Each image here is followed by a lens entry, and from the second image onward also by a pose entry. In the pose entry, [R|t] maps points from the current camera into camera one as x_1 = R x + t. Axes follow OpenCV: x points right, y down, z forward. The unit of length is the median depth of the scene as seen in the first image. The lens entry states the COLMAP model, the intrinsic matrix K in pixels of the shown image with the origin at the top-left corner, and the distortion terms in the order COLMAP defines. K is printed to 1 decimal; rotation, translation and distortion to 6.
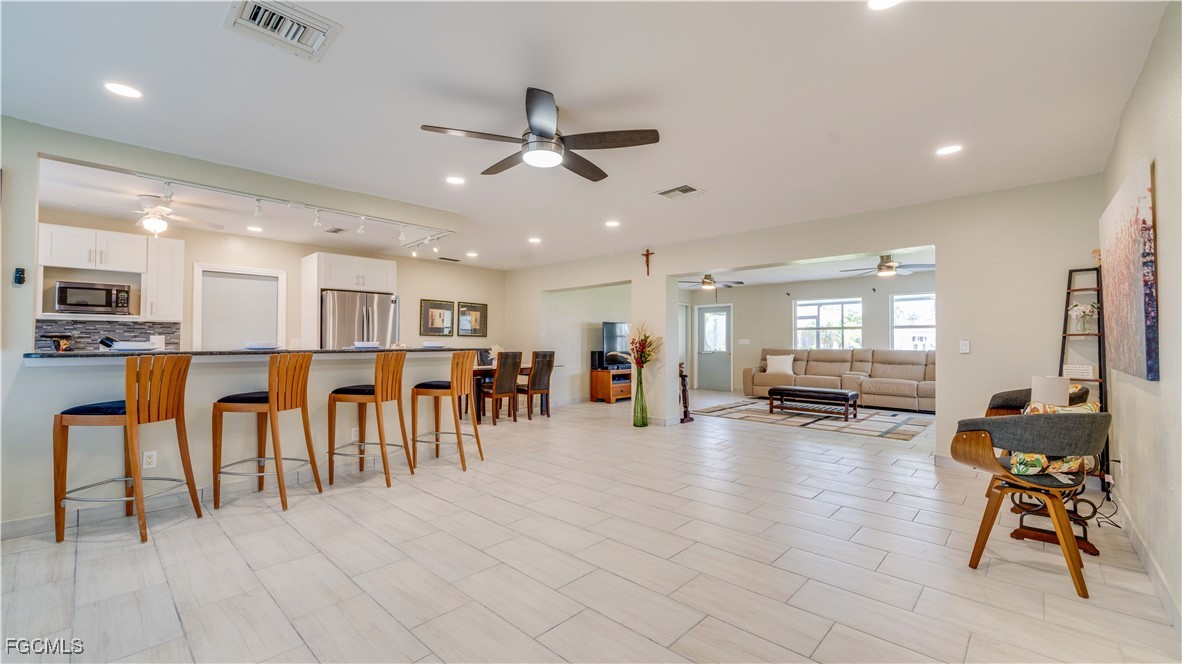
lens RADIAL K [[474.6, 0, 574.8], [0, 474.6, 323.4], [0, 0, 1]] dist [-0.003047, 0.000654]
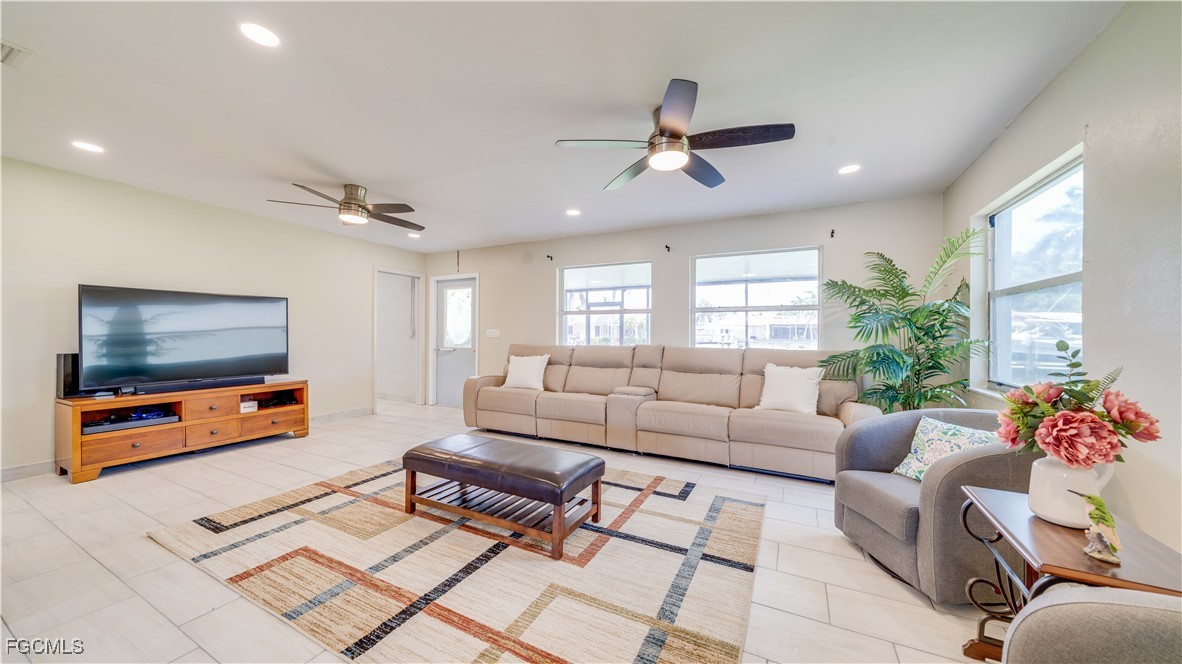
lens RADIAL K [[406.3, 0, 582.8], [0, 406.3, 330.8], [0, 0, 1]] dist [-0.005417, 0.000150]
pose [[0.955320, 0.005660, 0.295519, 0.410737], [-0.014878, 0.999470, 0.028952, 0.024314], [-0.295199, -0.032055, 0.954898, 0.586405]]
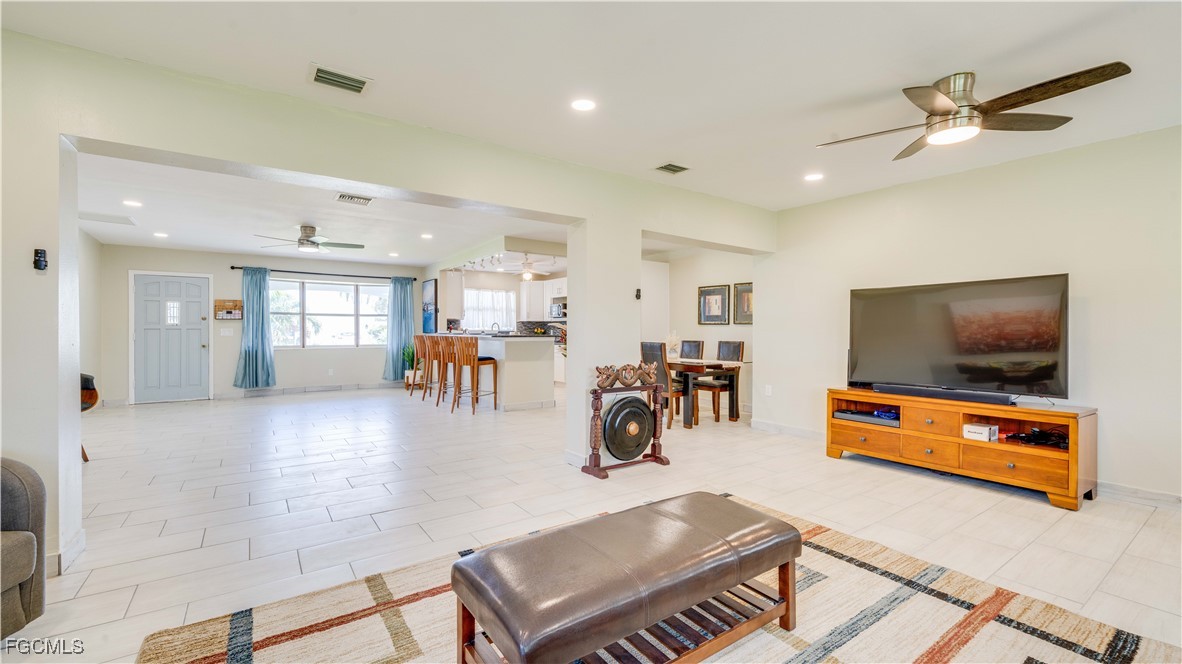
lens RADIAL K [[474.6, 0, 595.5], [0, 474.6, 332.5], [0, 0, 1]] dist [-0.003047, 0.000654]
pose [[-0.161936, 0.002539, -0.986798, 0.639806], [0.036966, 0.999310, -0.003495, 0.035308], [0.986109, -0.037043, -0.161919, 0.899502]]
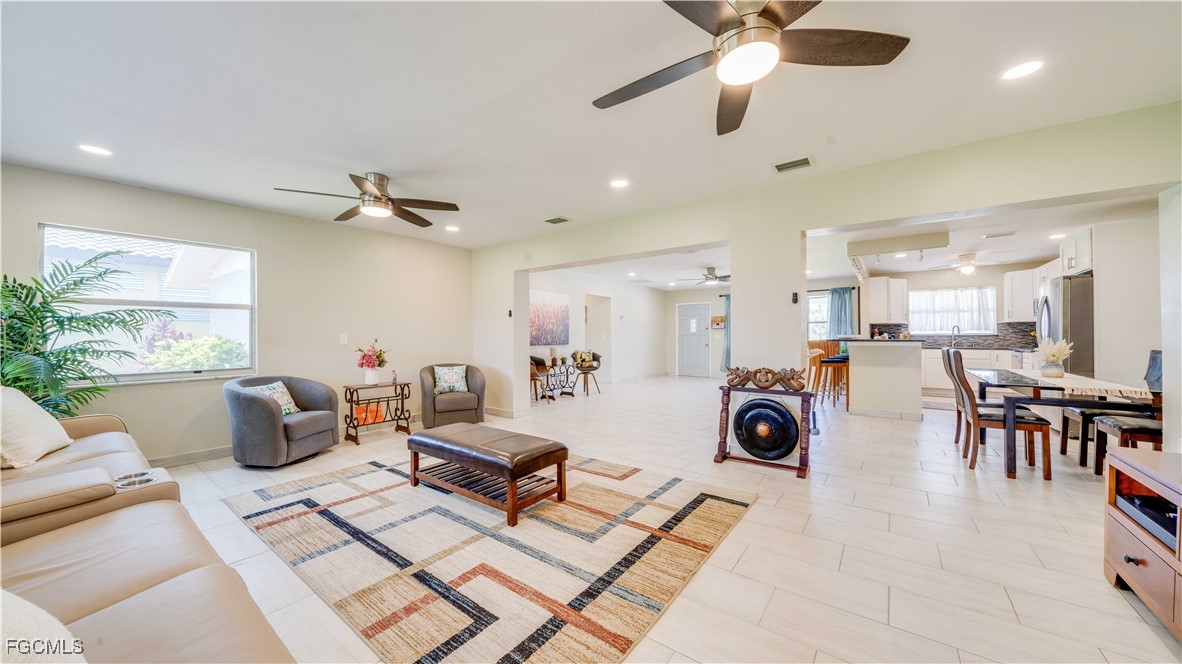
lens RADIAL K [[406.3, 0, 595.2], [0, 406.3, 334.1], [0, 0, 1]] dist [-0.005417, 0.000150]
pose [[-0.987149, 0.001843, -0.159791, 0.403925], [0.008872, 0.999023, -0.043287, 0.048850], [0.159556, -0.044148, -0.986201, 1.243024]]
